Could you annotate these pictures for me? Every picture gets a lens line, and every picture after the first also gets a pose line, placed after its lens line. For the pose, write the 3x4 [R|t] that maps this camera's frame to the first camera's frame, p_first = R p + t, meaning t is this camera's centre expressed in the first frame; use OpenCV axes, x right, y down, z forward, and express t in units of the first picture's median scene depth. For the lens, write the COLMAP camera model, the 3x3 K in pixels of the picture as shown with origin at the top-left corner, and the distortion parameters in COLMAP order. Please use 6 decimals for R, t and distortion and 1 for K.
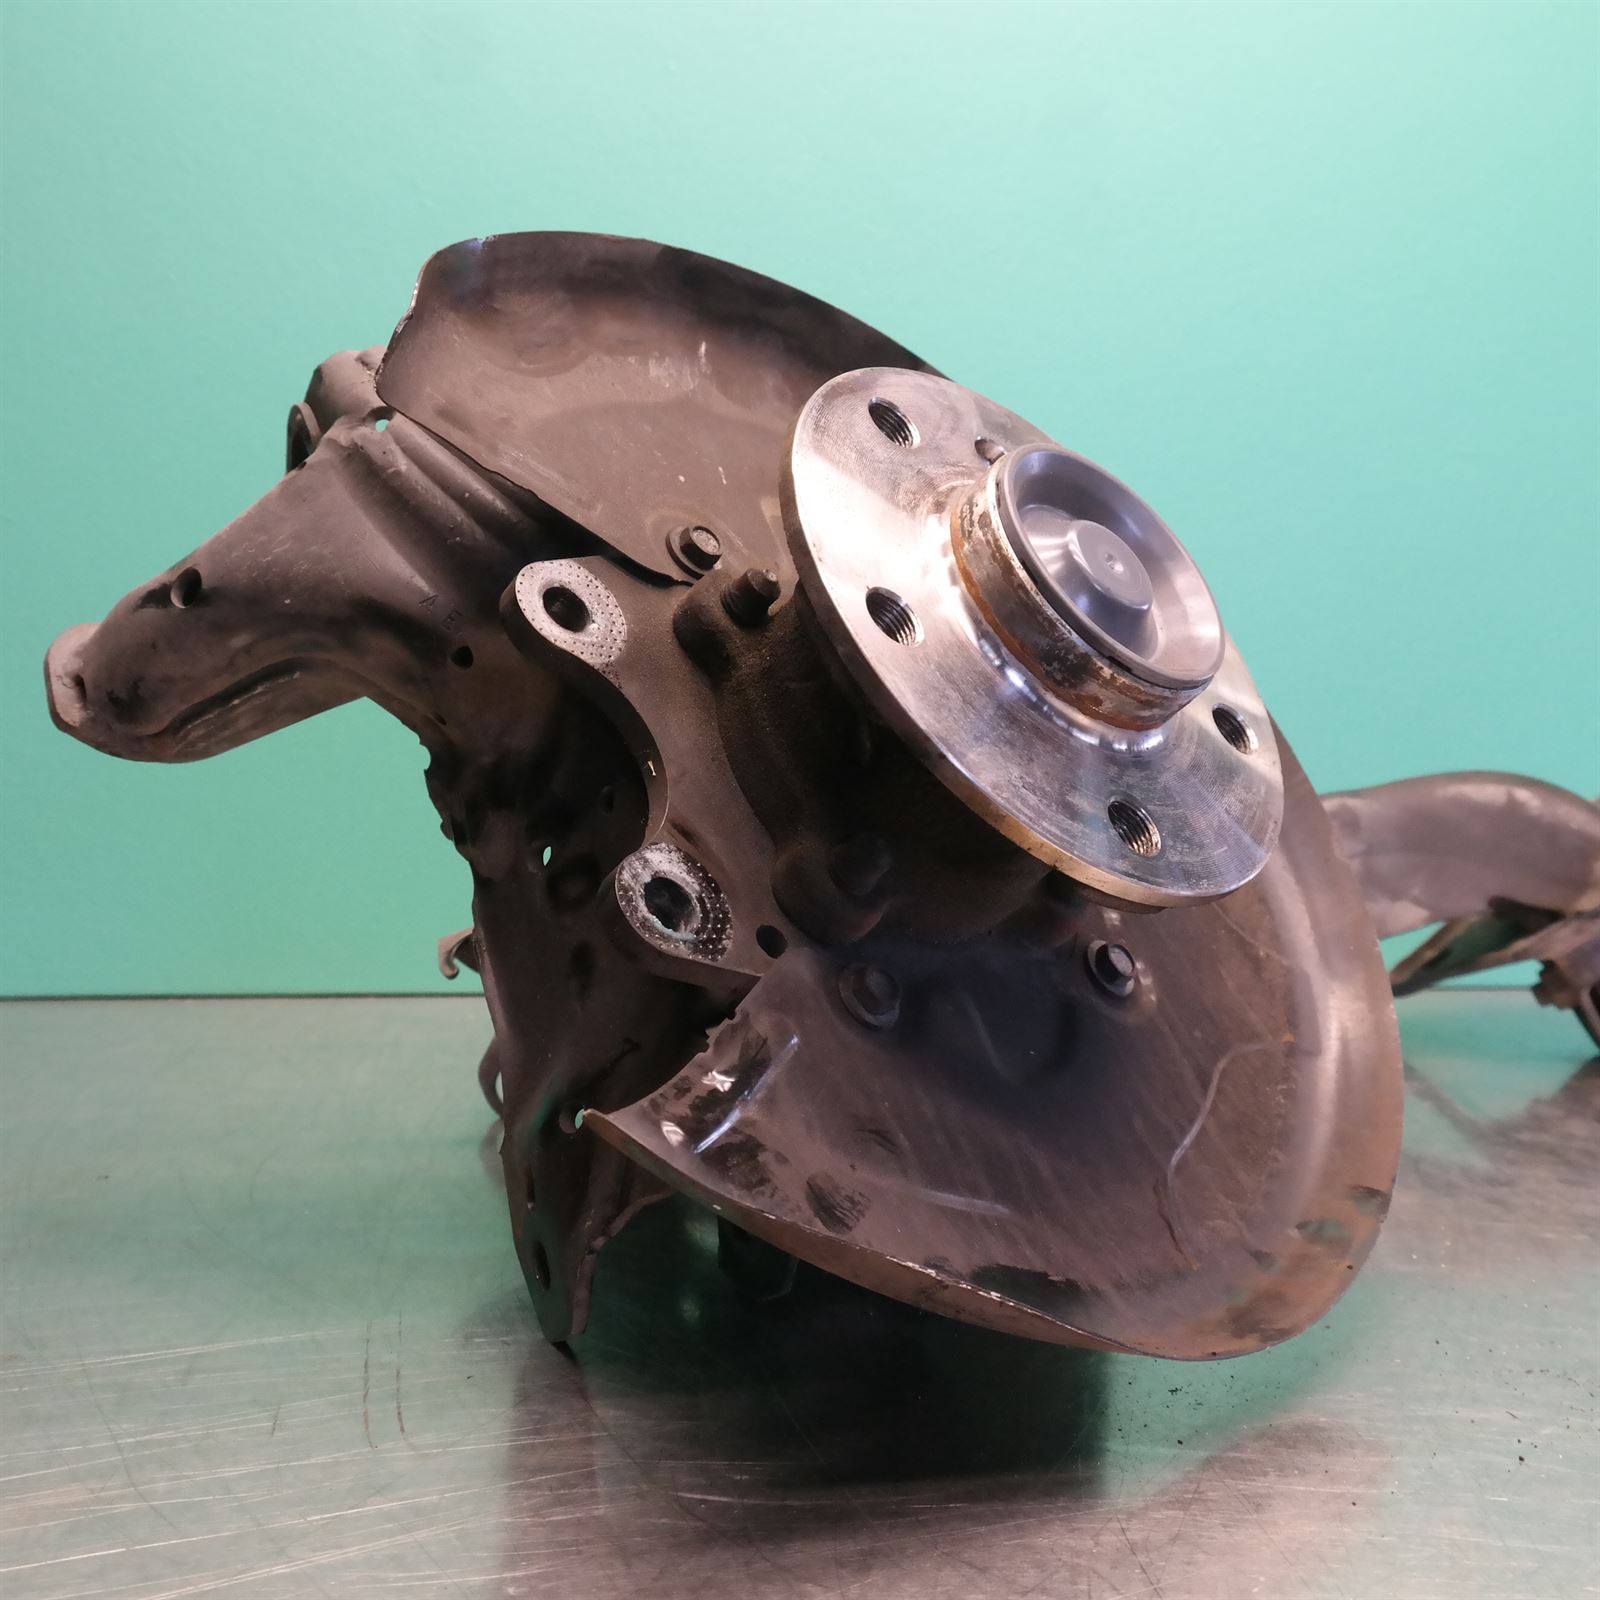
lens RADIAL K [[1772.1, 0, 793.8], [0, 1772.1, 844.8], [0, 0, 1]] dist [-0.002803, -0.037845]
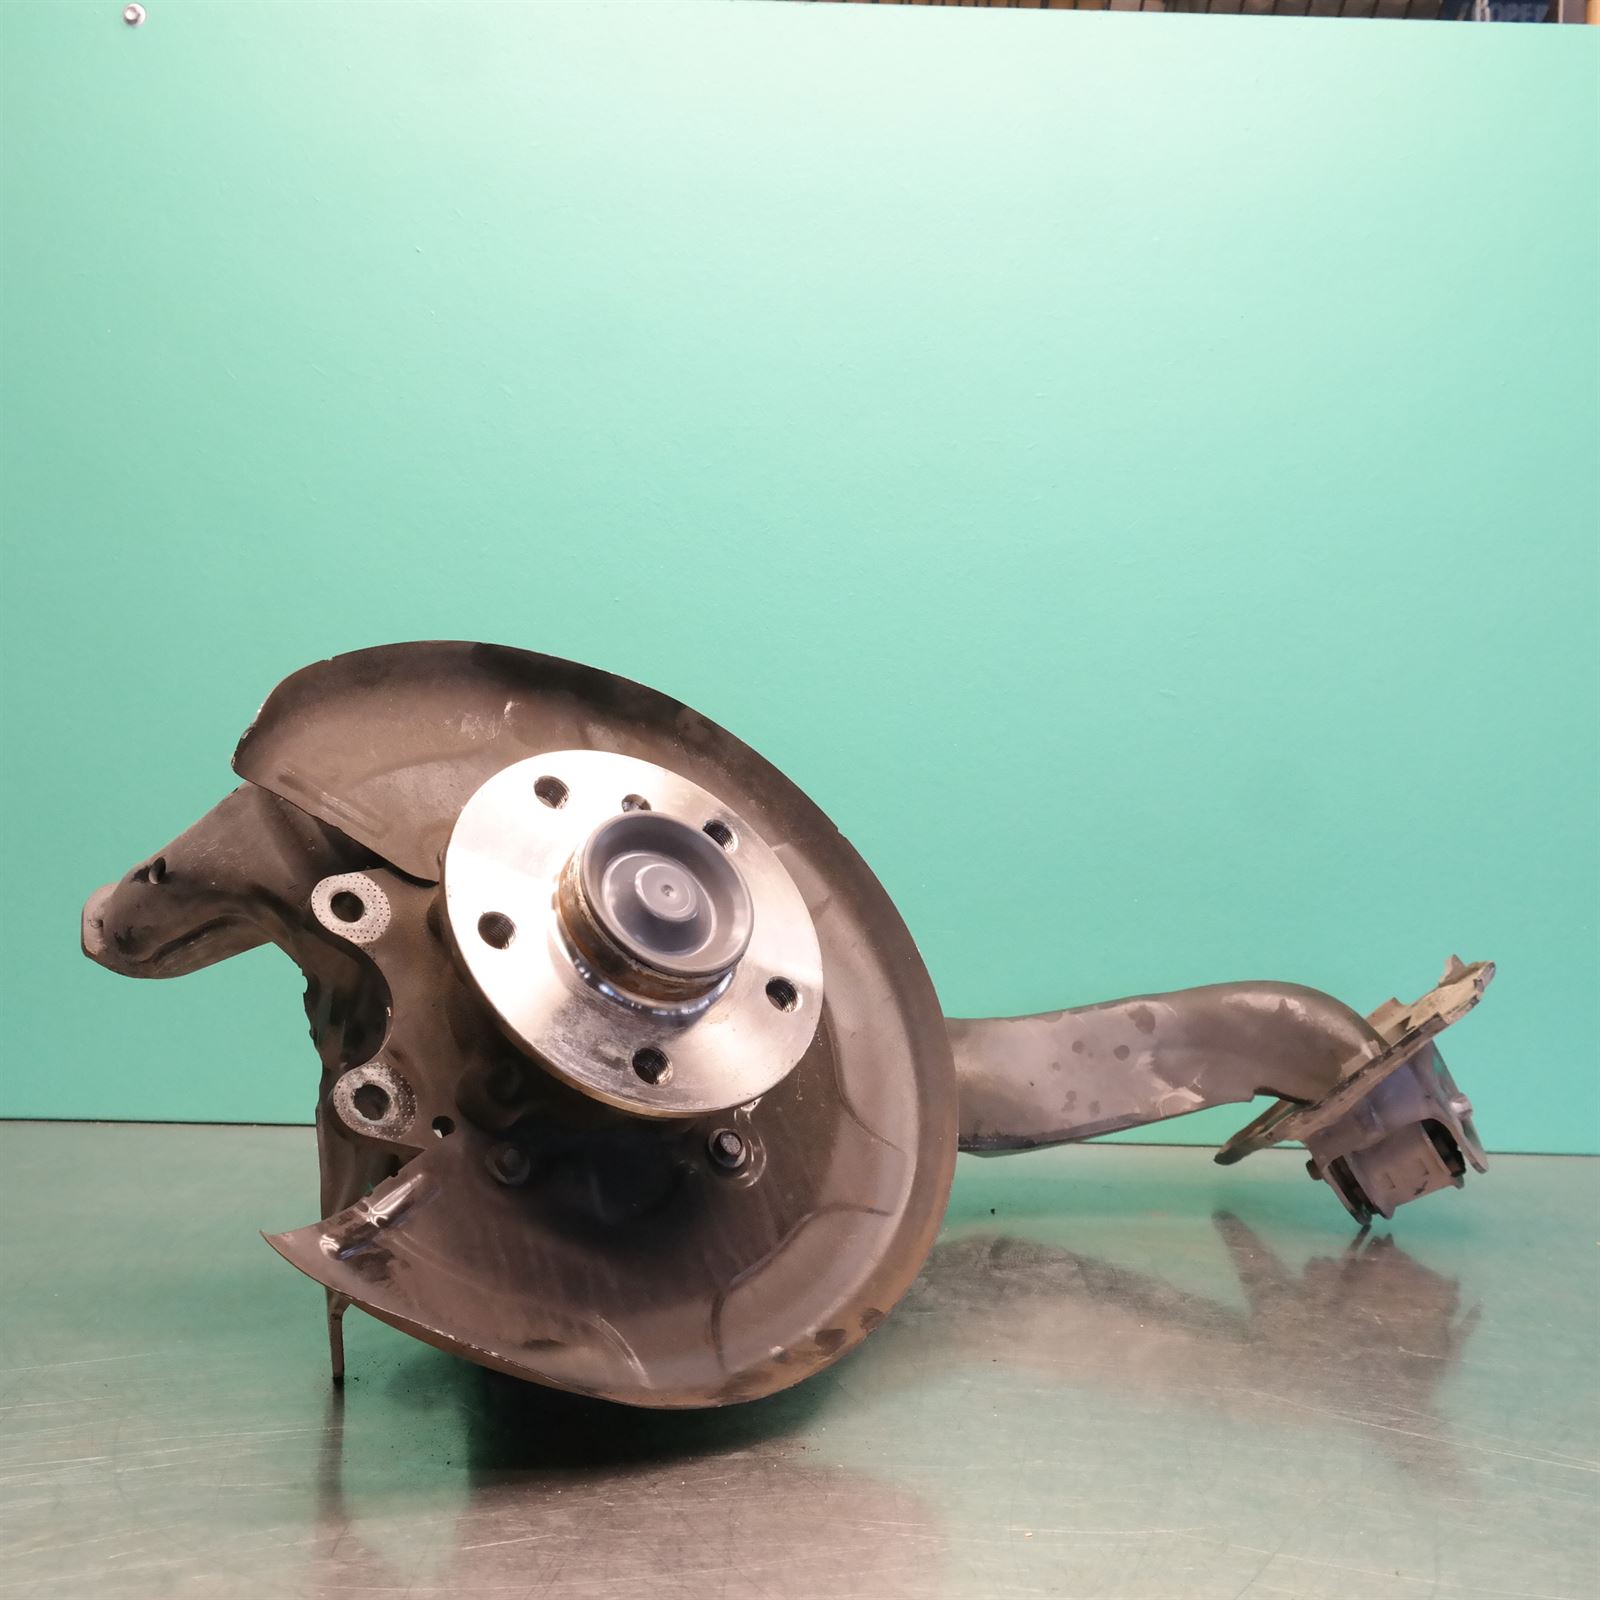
lens RADIAL K [[1772.1, 0, 793.8], [0, 1772.1, 844.8], [0, 0, 1]] dist [-0.002803, -0.037845]
pose [[0.988521, 0.017940, -0.150018, 0.454534], [-0.027658, 0.997634, -0.062942, -0.090853], [0.148533, 0.066368, 0.986678, -0.455737]]
